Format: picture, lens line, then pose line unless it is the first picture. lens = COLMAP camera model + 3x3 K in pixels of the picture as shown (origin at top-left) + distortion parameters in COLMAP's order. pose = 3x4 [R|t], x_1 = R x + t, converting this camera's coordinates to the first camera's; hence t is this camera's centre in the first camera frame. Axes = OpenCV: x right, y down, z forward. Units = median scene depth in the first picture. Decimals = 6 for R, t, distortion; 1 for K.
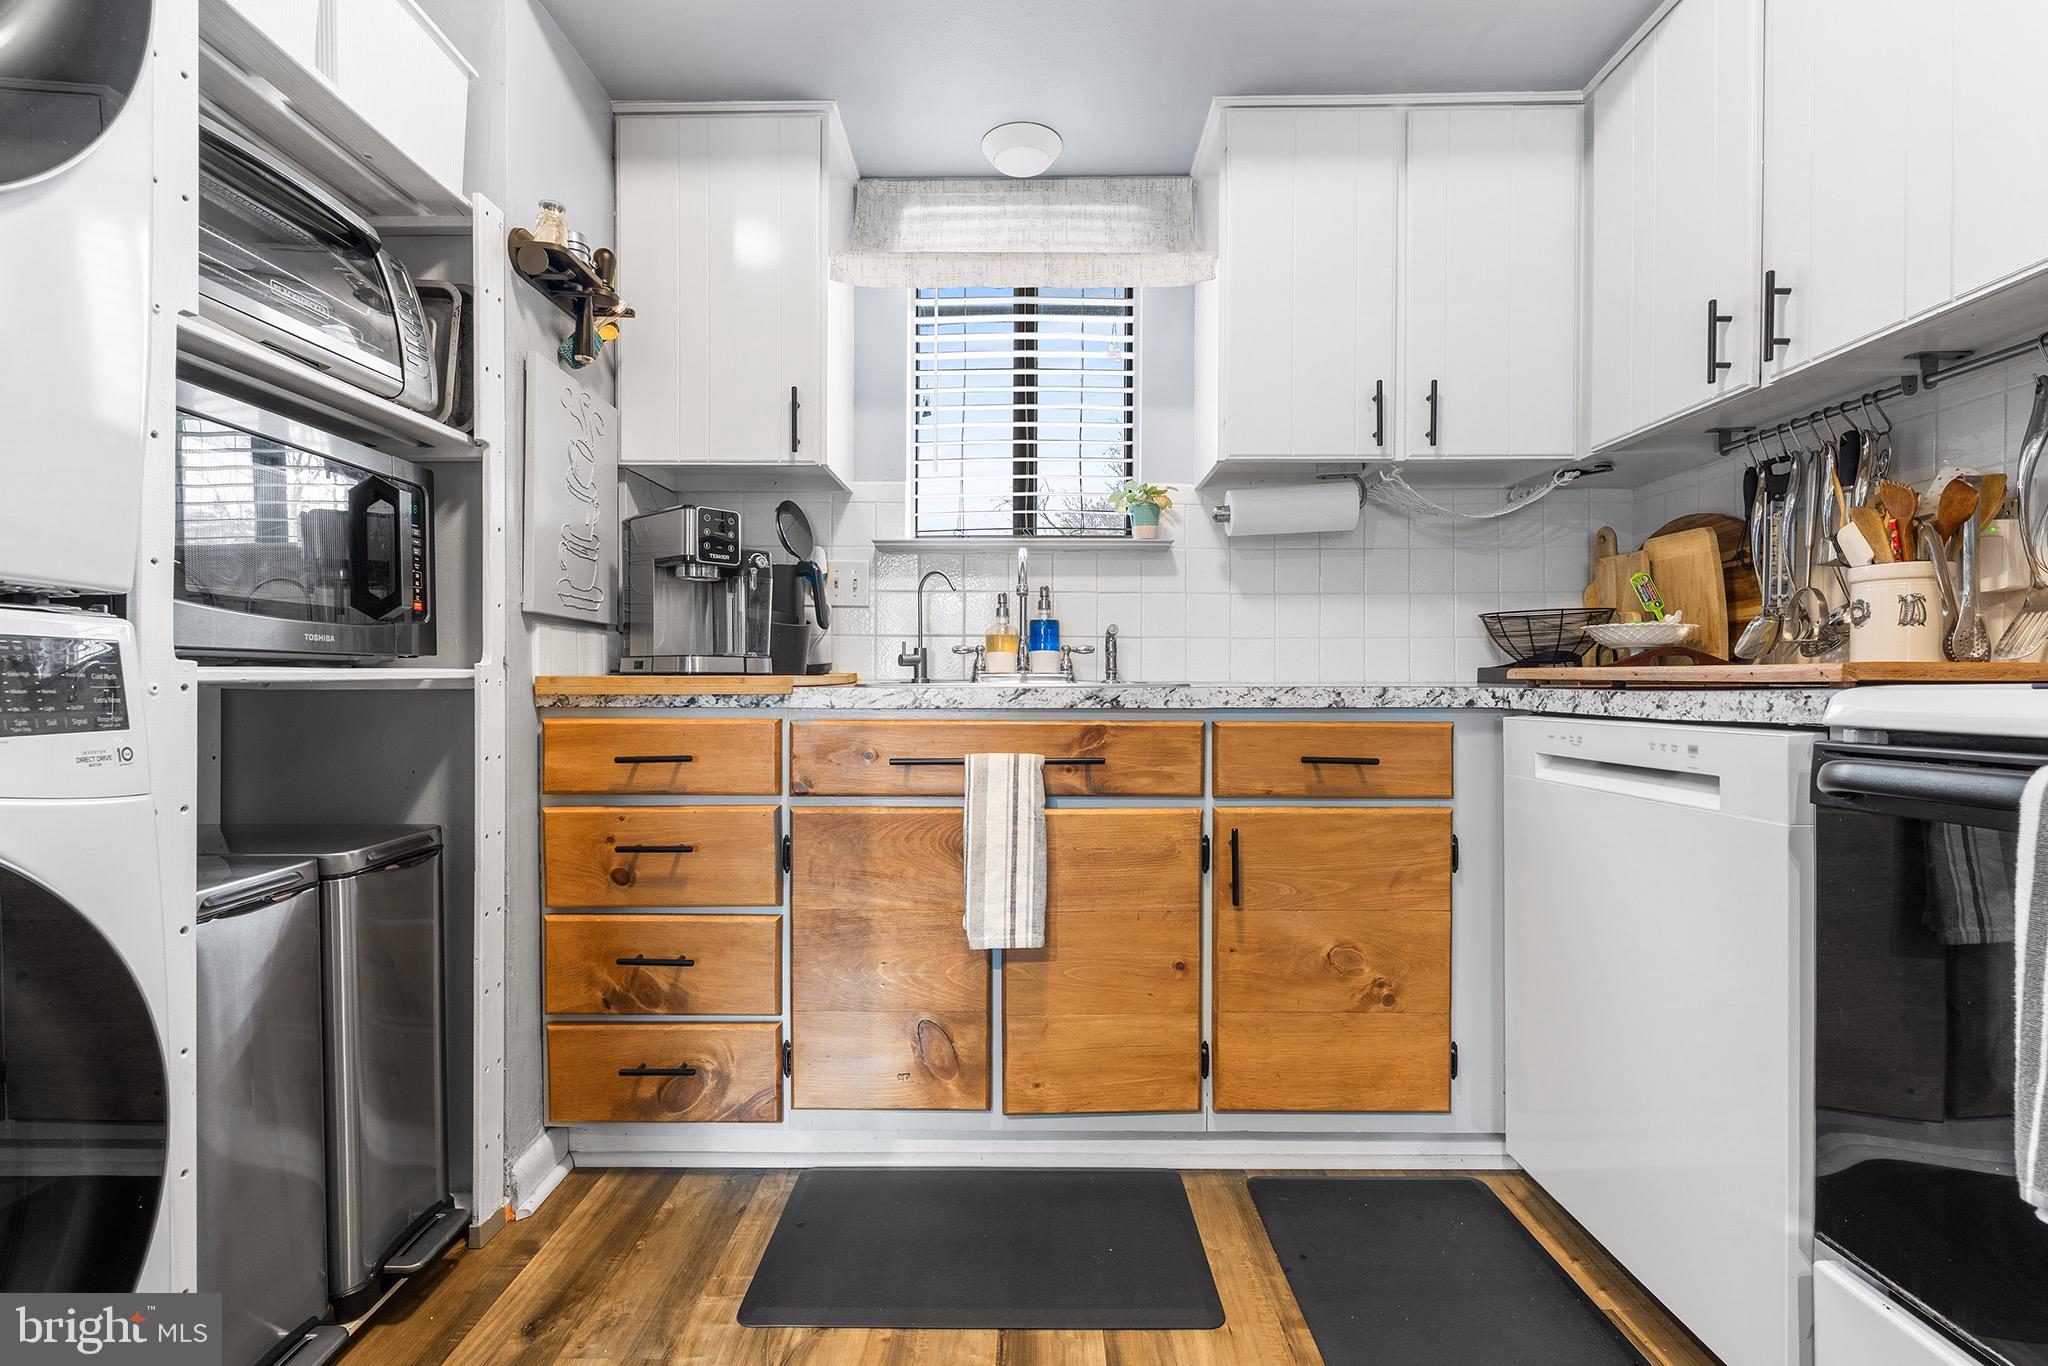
lens RADIAL K [[952.7, 0, 1018.0], [0, 952.7, 687.6], [0, 0, 1]] dist [0.008281, -0.001042]
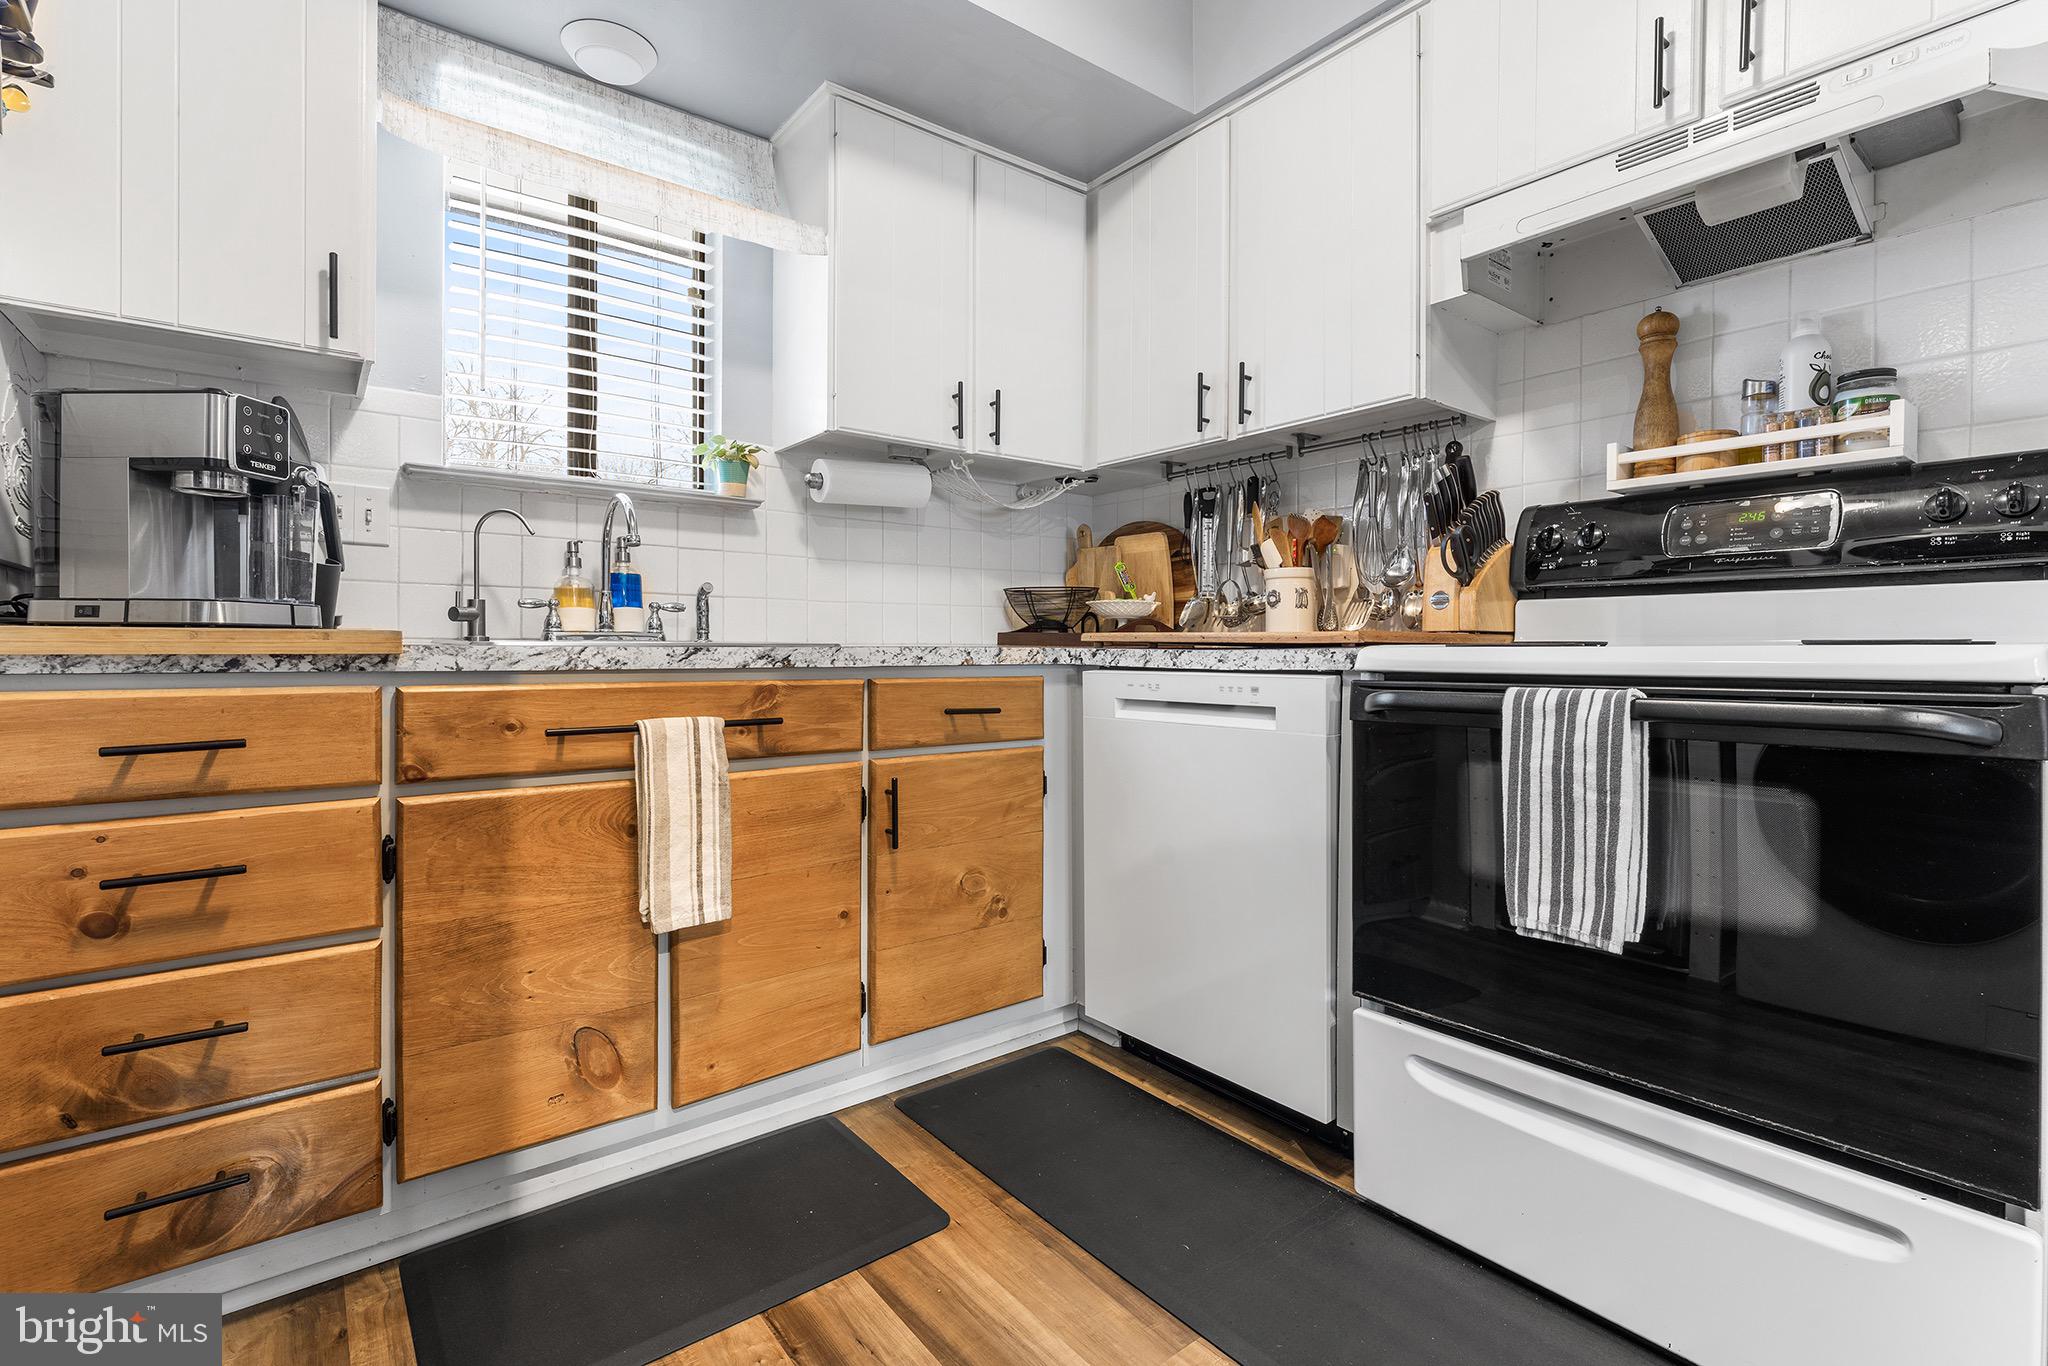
lens RADIAL K [[952.7, 0, 1018.5], [0, 952.7, 649.7], [0, 0, 1]] dist [0.008281, -0.001042]
pose [[0.781396, 0.001313, 0.624035, -0.331388], [0.000218, 0.999997, -0.002377, 0.005284], [-0.624036, 0.001993, 0.781393, 0.067367]]
